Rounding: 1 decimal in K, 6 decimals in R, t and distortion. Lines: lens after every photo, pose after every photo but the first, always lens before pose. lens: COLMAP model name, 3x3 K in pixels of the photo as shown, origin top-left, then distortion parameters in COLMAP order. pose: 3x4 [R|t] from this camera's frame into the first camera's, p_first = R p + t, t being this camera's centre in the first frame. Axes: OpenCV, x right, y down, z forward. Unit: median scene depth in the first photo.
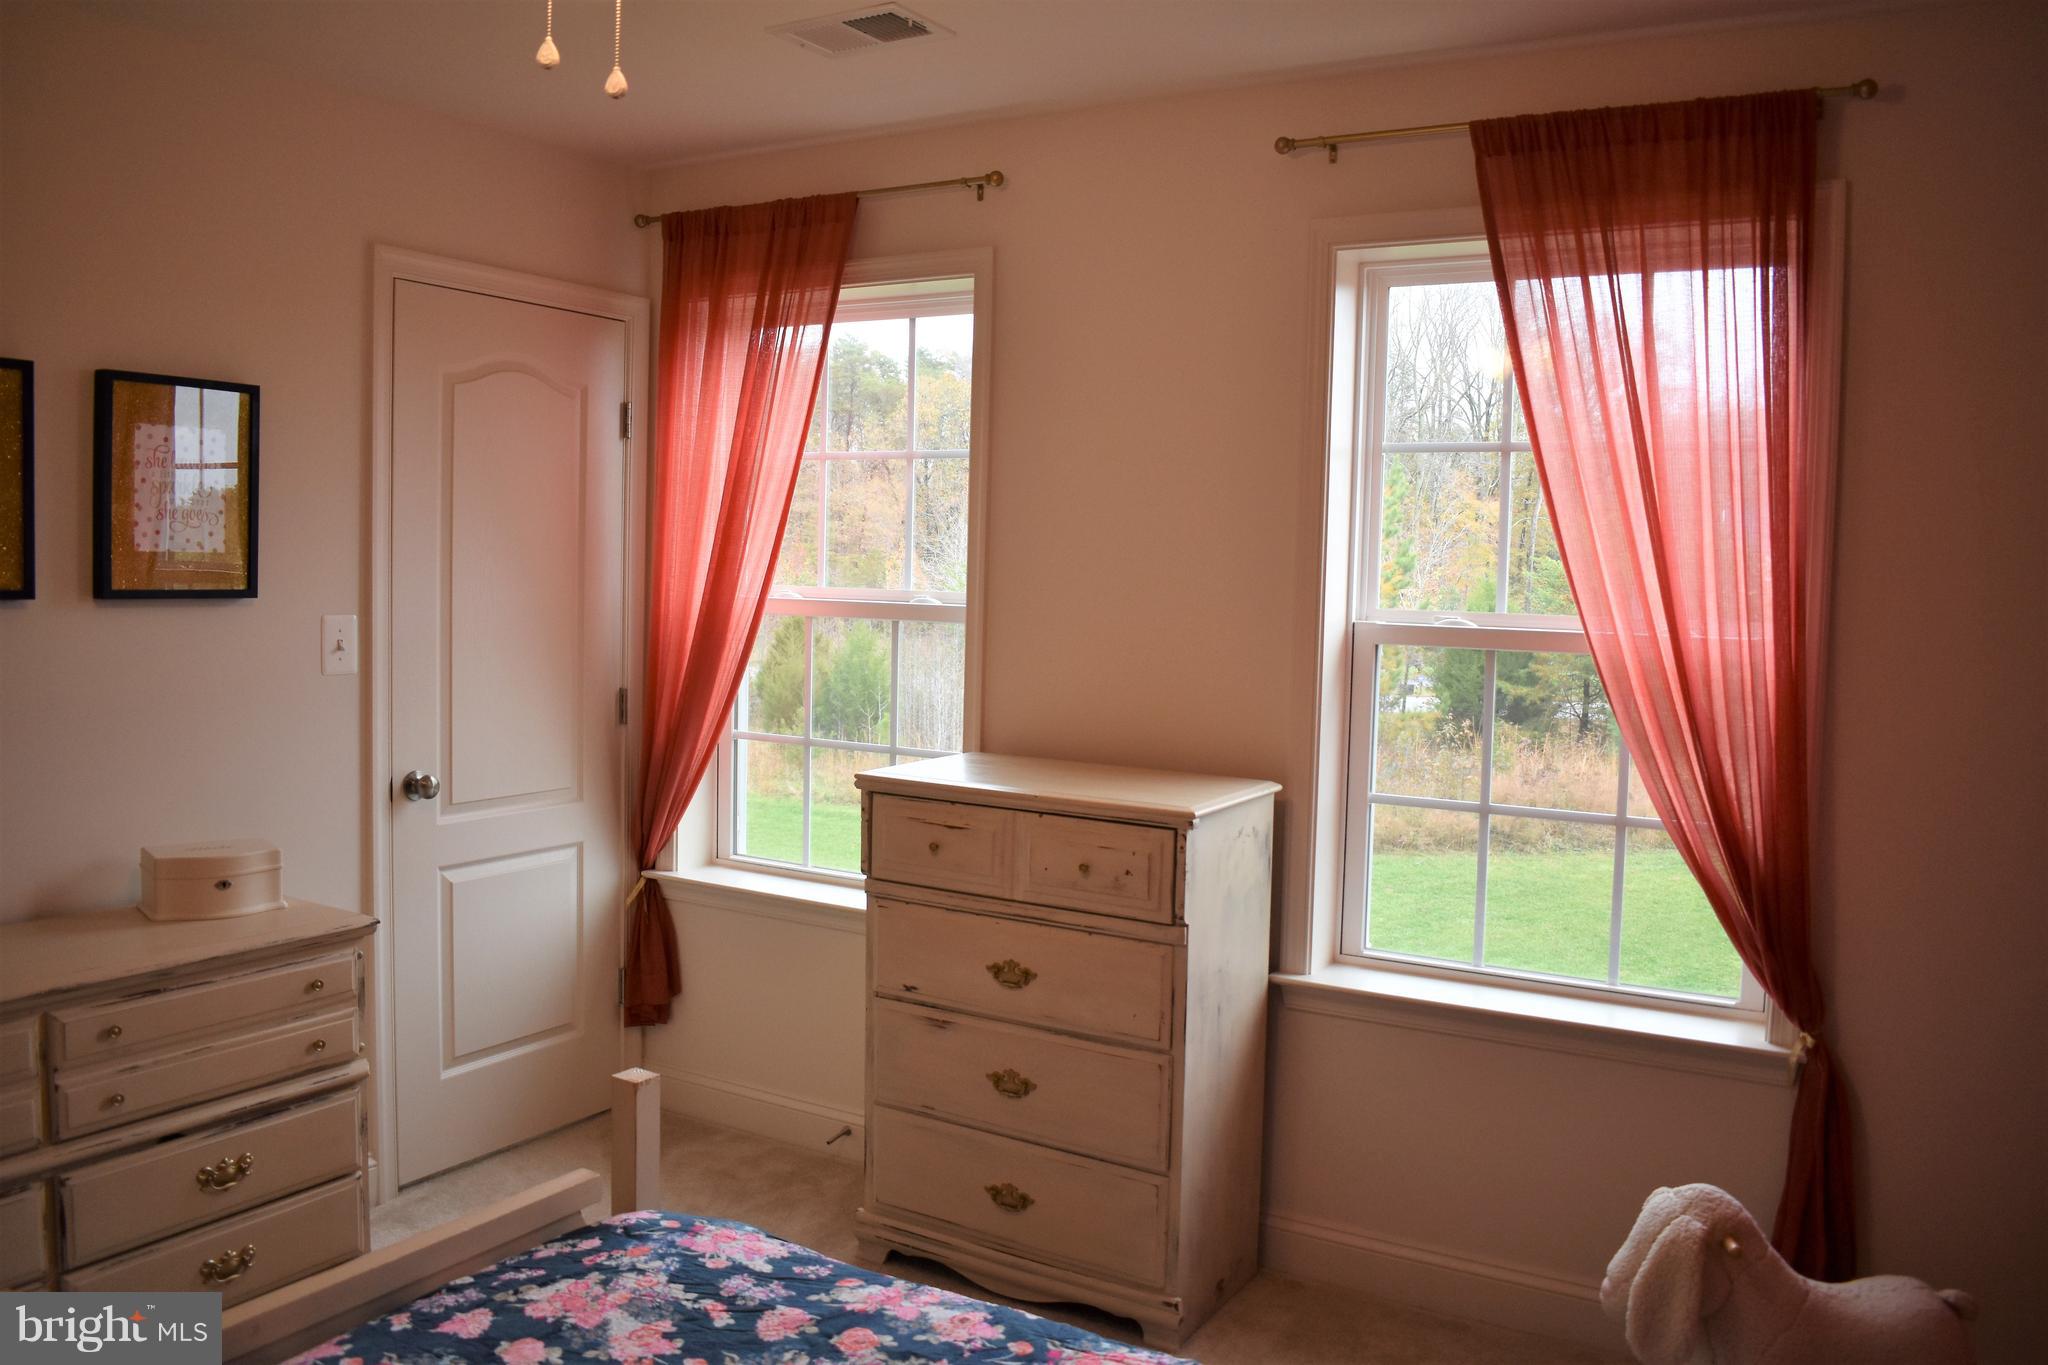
lens RADIAL K [[1605.0, 0, 1024.0], [0, 1605.0, 682.5], [0, 0, 1]] dist [-0.098614, 0.009560]
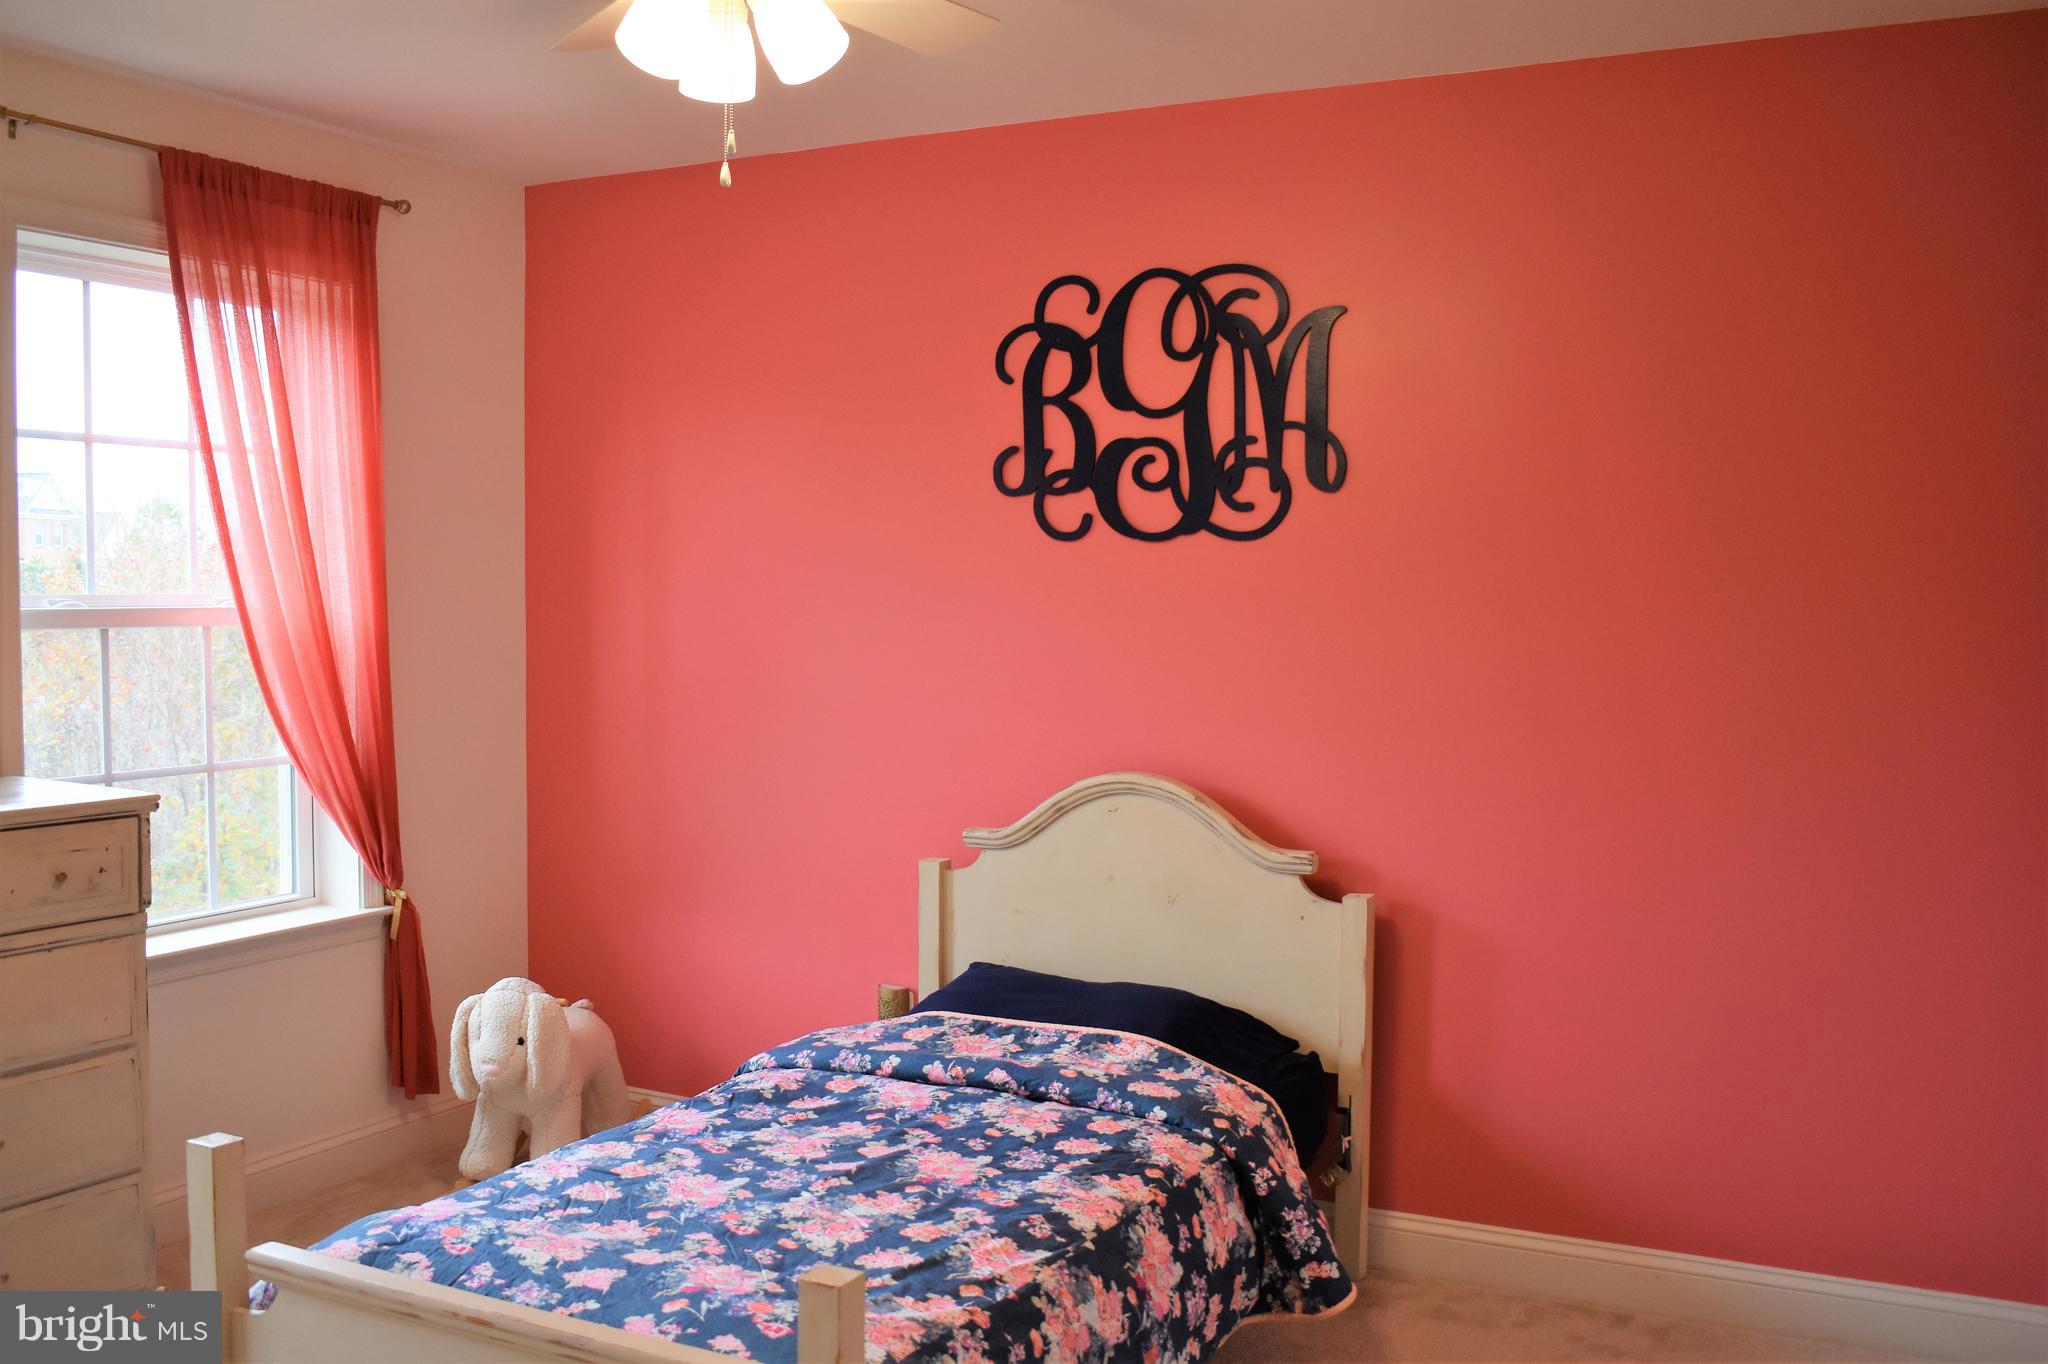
lens RADIAL K [[1789.6, 0, 1024.0], [0, 1789.6, 682.0], [0, 0, 1]] dist [-0.072477, -0.004397]
pose [[-0.052424, -0.073627, 0.995907, -1.016202], [0.068181, 0.994687, 0.077126, -0.037611], [-0.996295, 0.071945, -0.047126, 0.496330]]
